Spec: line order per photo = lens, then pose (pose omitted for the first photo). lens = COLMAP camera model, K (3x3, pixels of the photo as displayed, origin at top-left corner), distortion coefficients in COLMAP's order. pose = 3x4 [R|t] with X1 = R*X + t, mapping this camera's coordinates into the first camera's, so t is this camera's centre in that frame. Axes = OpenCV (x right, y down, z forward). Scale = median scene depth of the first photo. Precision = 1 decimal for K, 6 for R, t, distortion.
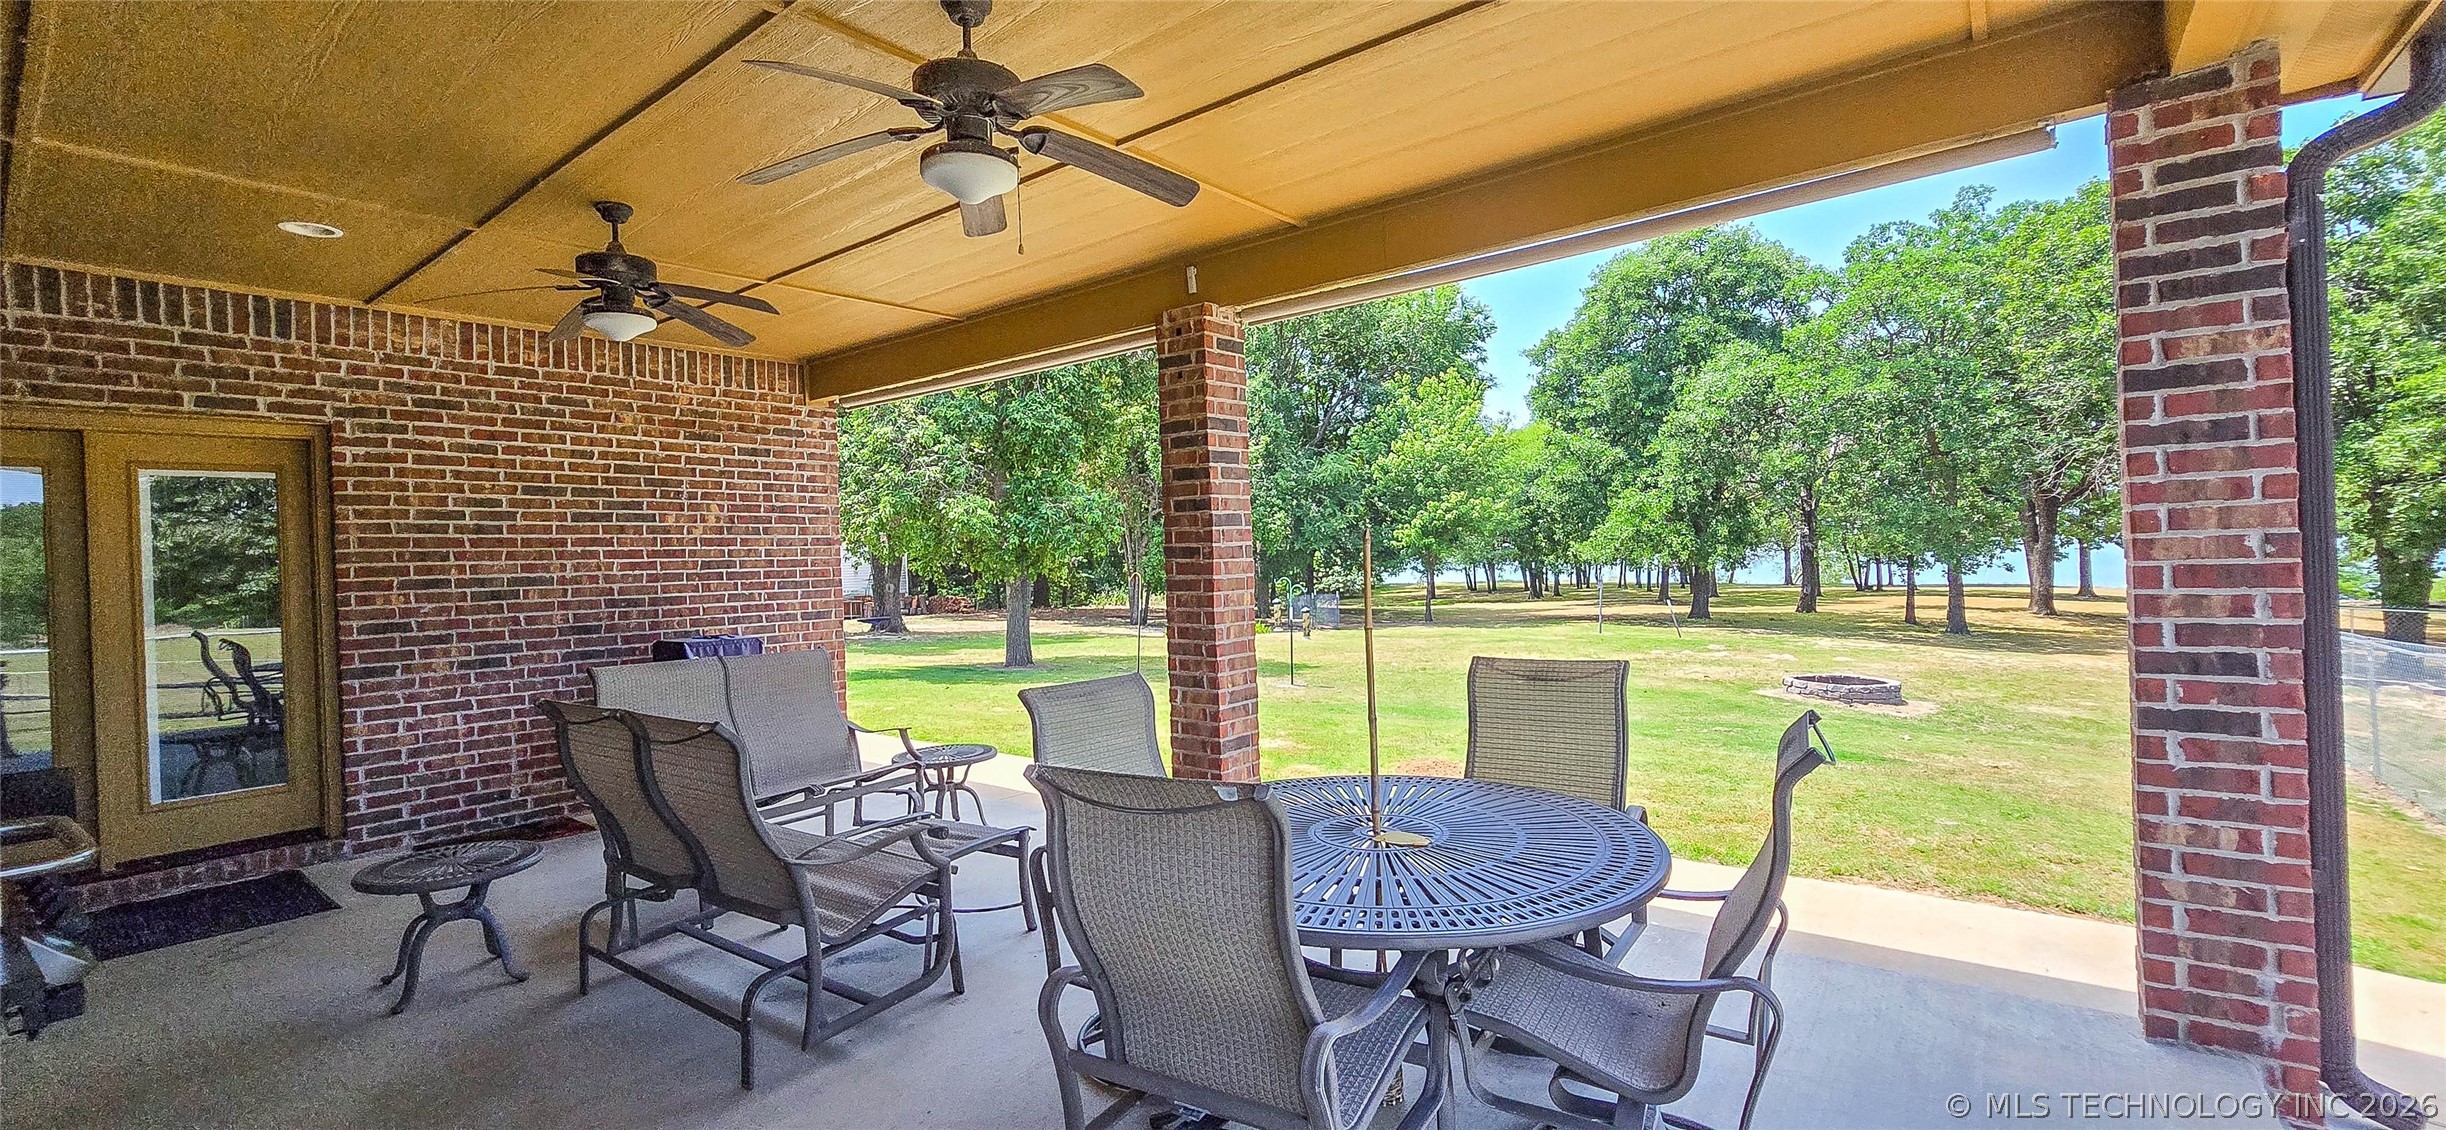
lens RADIAL K [[1014.6, 0, 1221.9], [0, 1014.6, 549.6], [0, 0, 1]] dist [-0.007715, 0.002315]
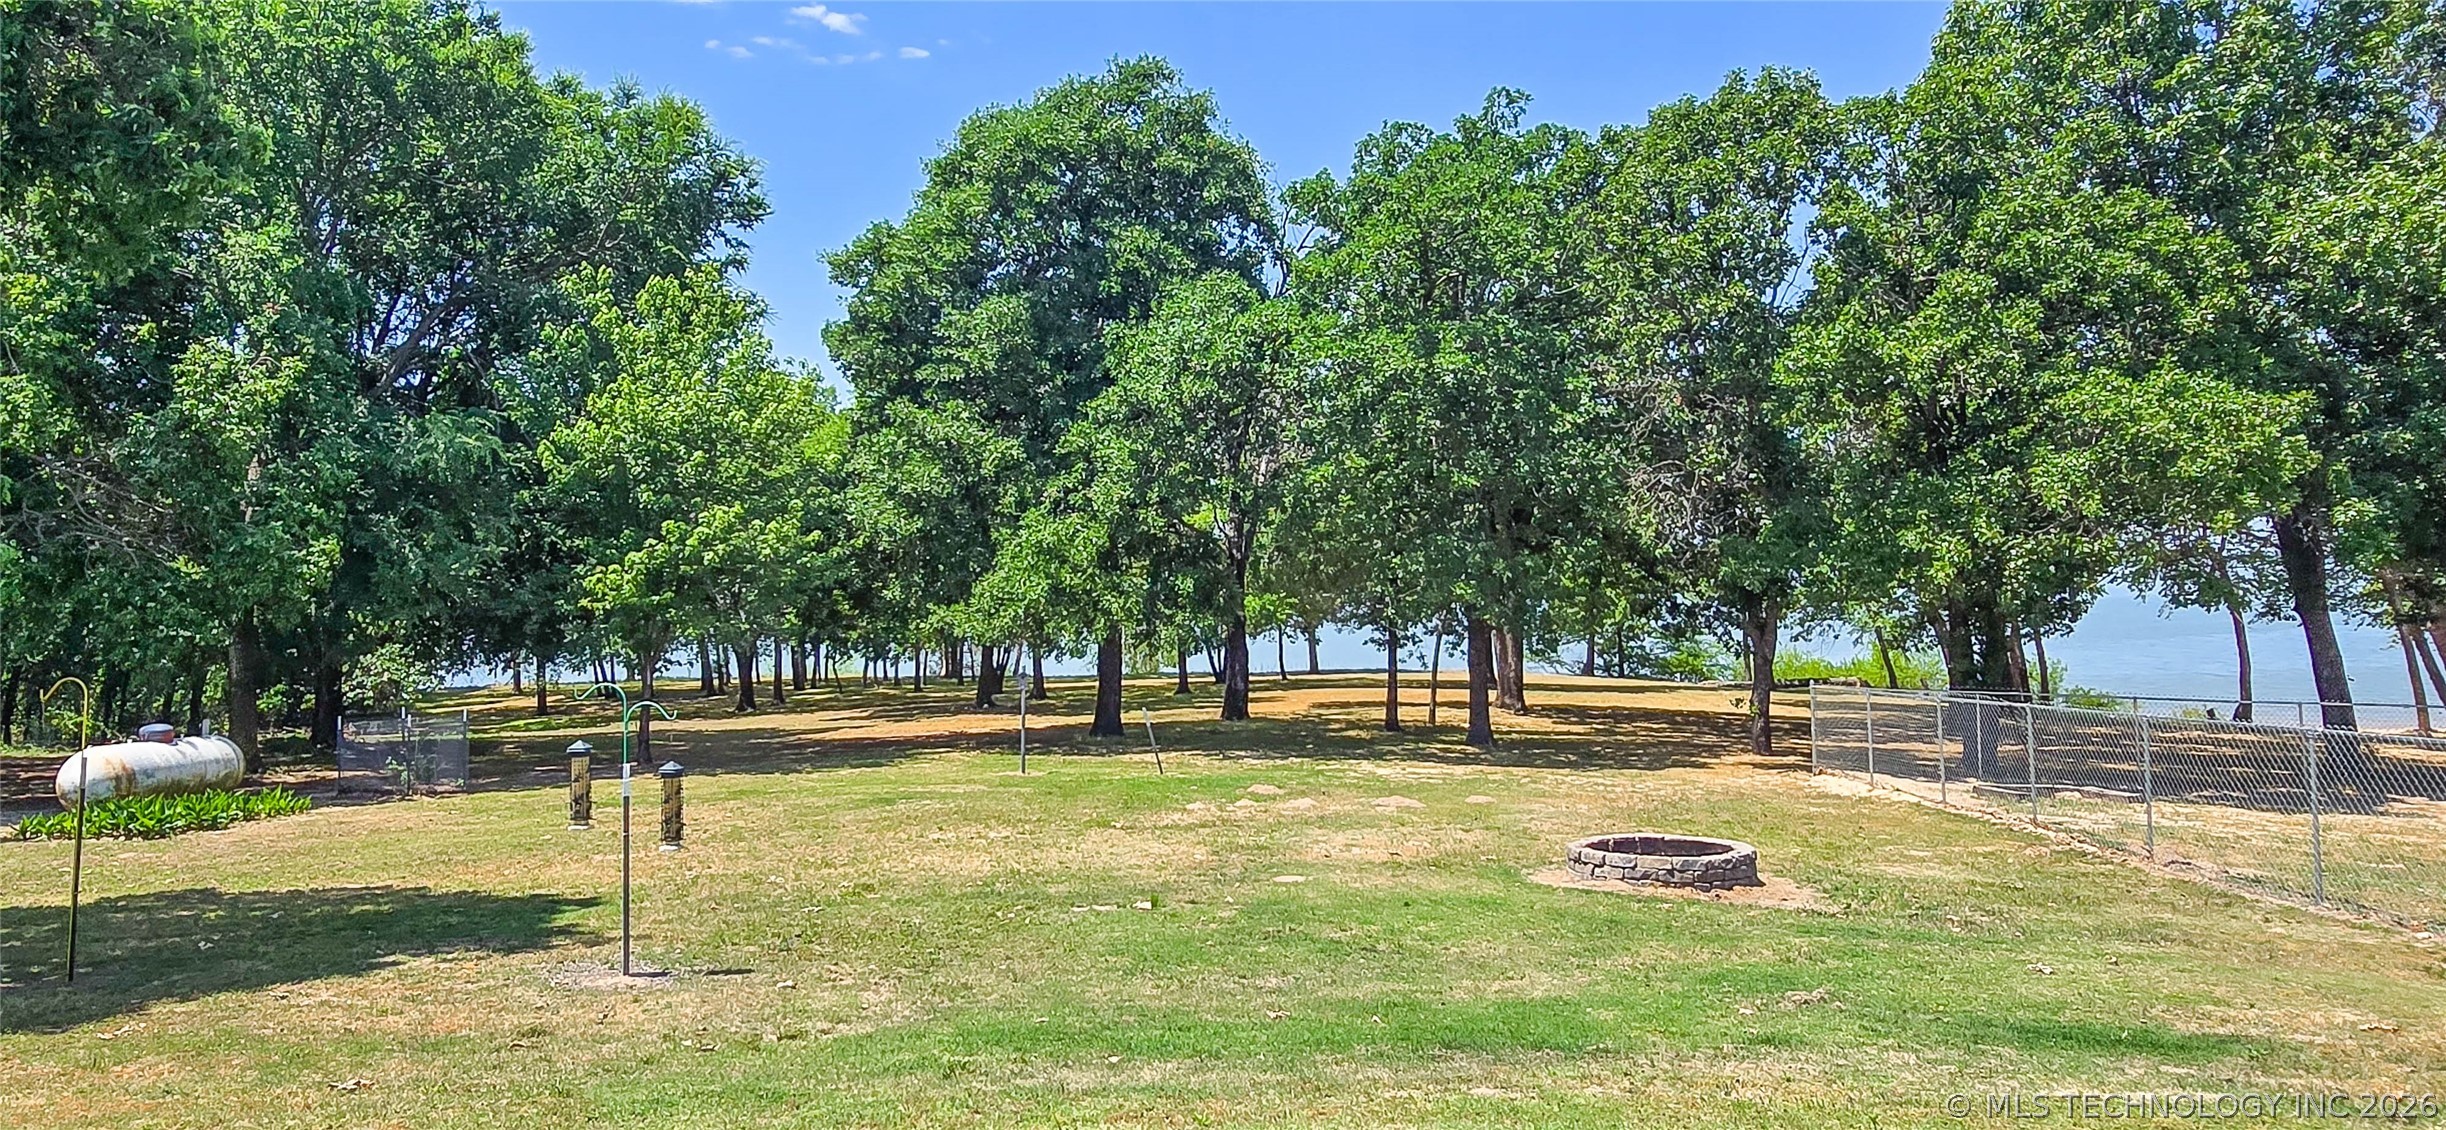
lens RADIAL K [[1639.5, 0, 1220.2], [0, 1639.5, 531.5], [0, 0, 1]] dist [0.002224, 0.000989]
pose [[0.802738, 0.033849, 0.595370, -0.172357], [0.000419, 0.998355, -0.057325, 0.011928], [-0.596331, 0.046267, 0.801404, 0.591040]]
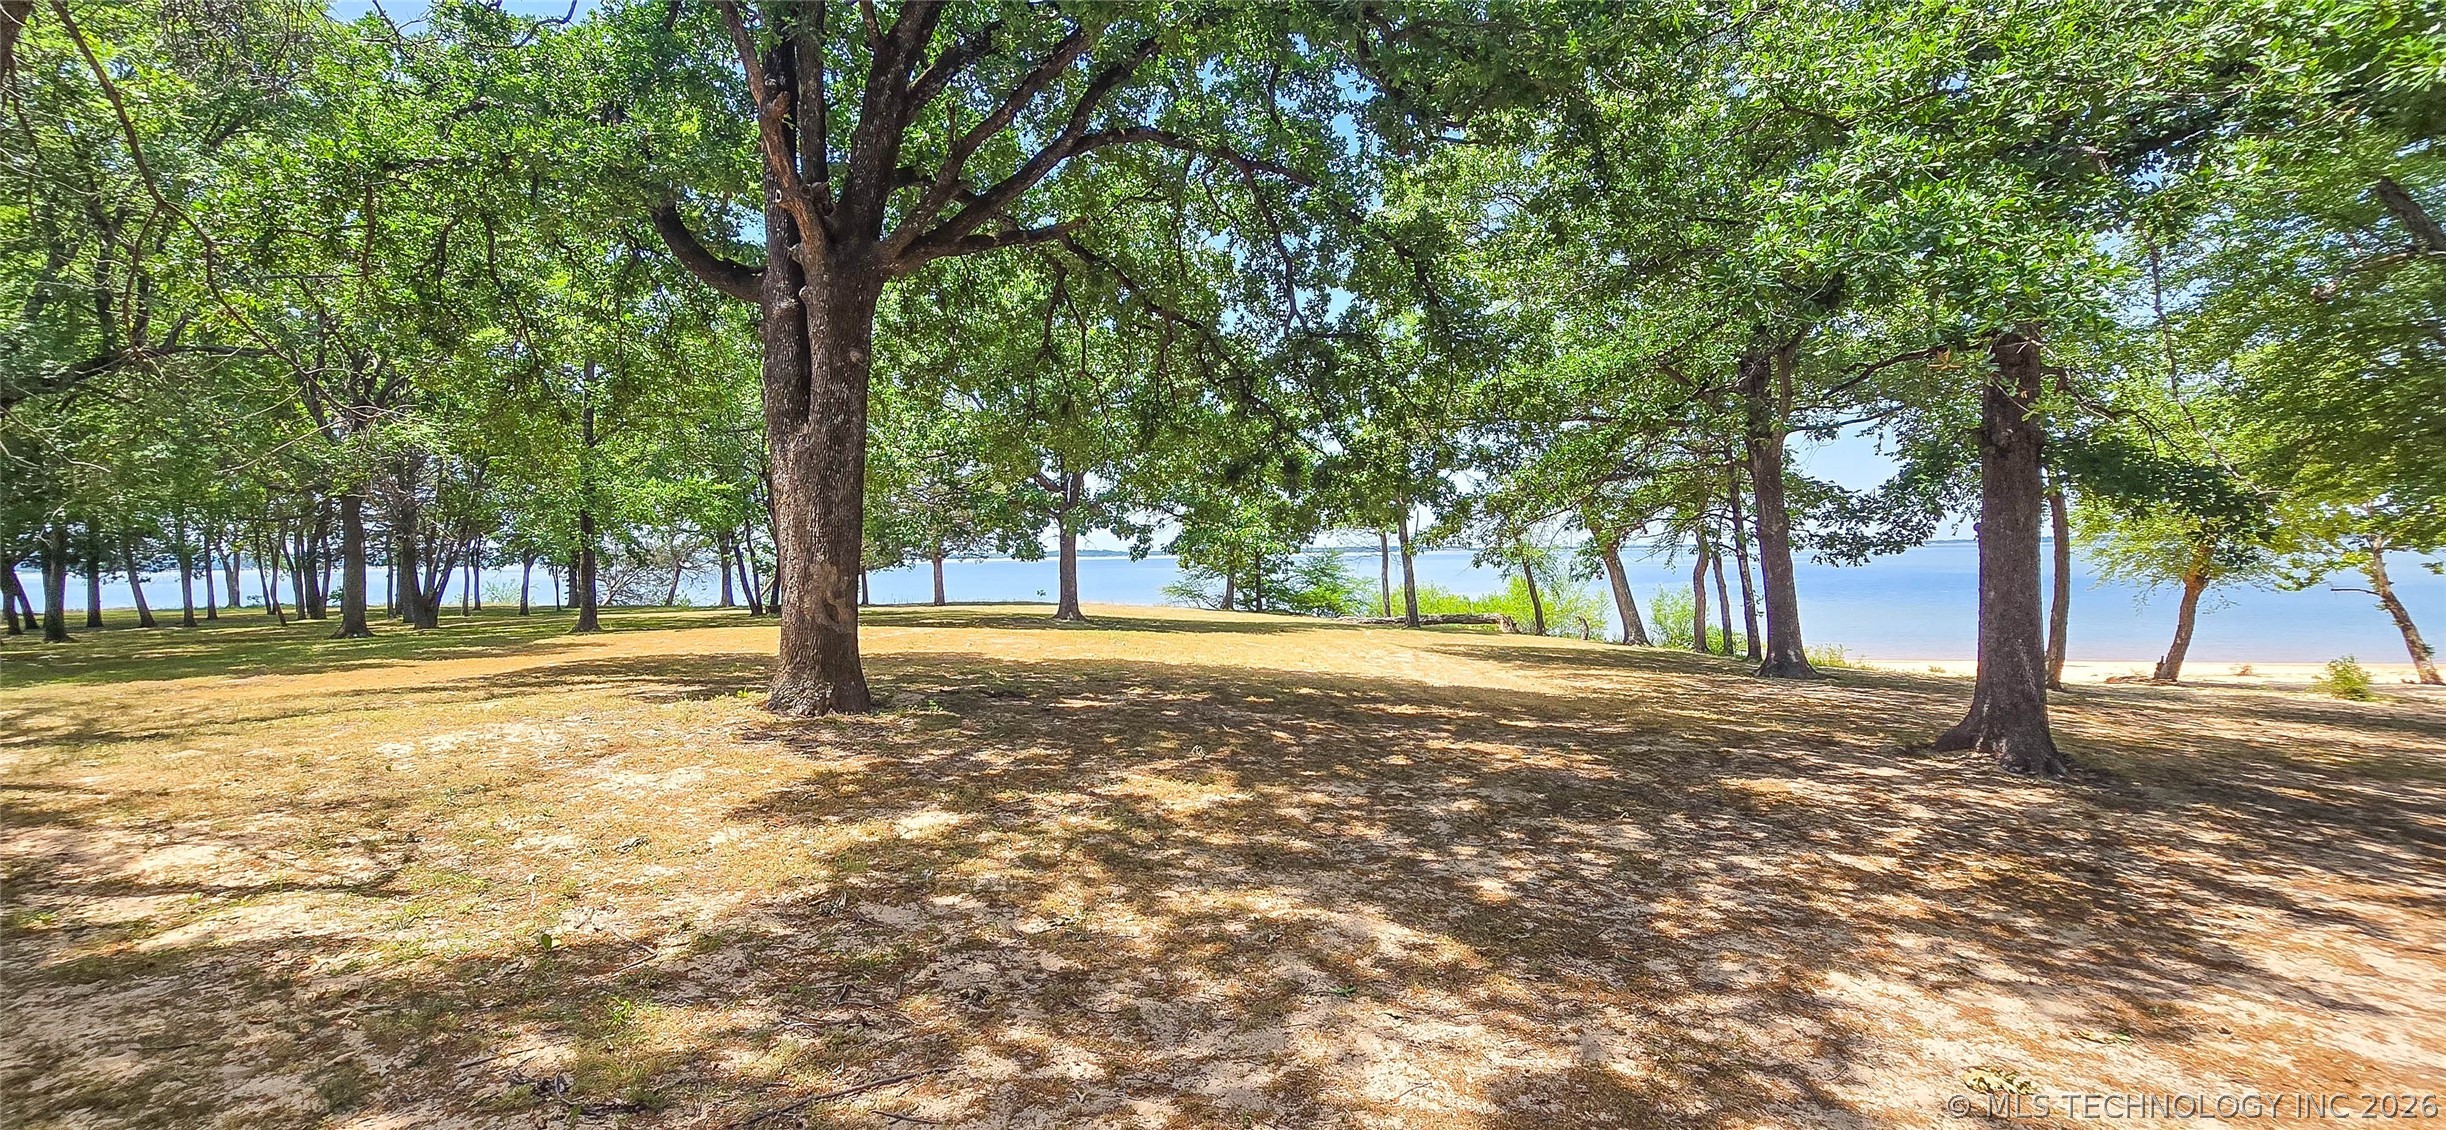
lens RADIAL K [[1016.5, 0, 1227.7], [0, 1016.5, 550.4], [0, 0, 1]] dist [-0.003784, 0.000097]
pose [[0.685381, 0.031161, 0.727518, 2.209012], [-0.013470, 0.999456, -0.030119, 0.105475], [-0.728060, 0.010844, 0.685427, 2.395086]]
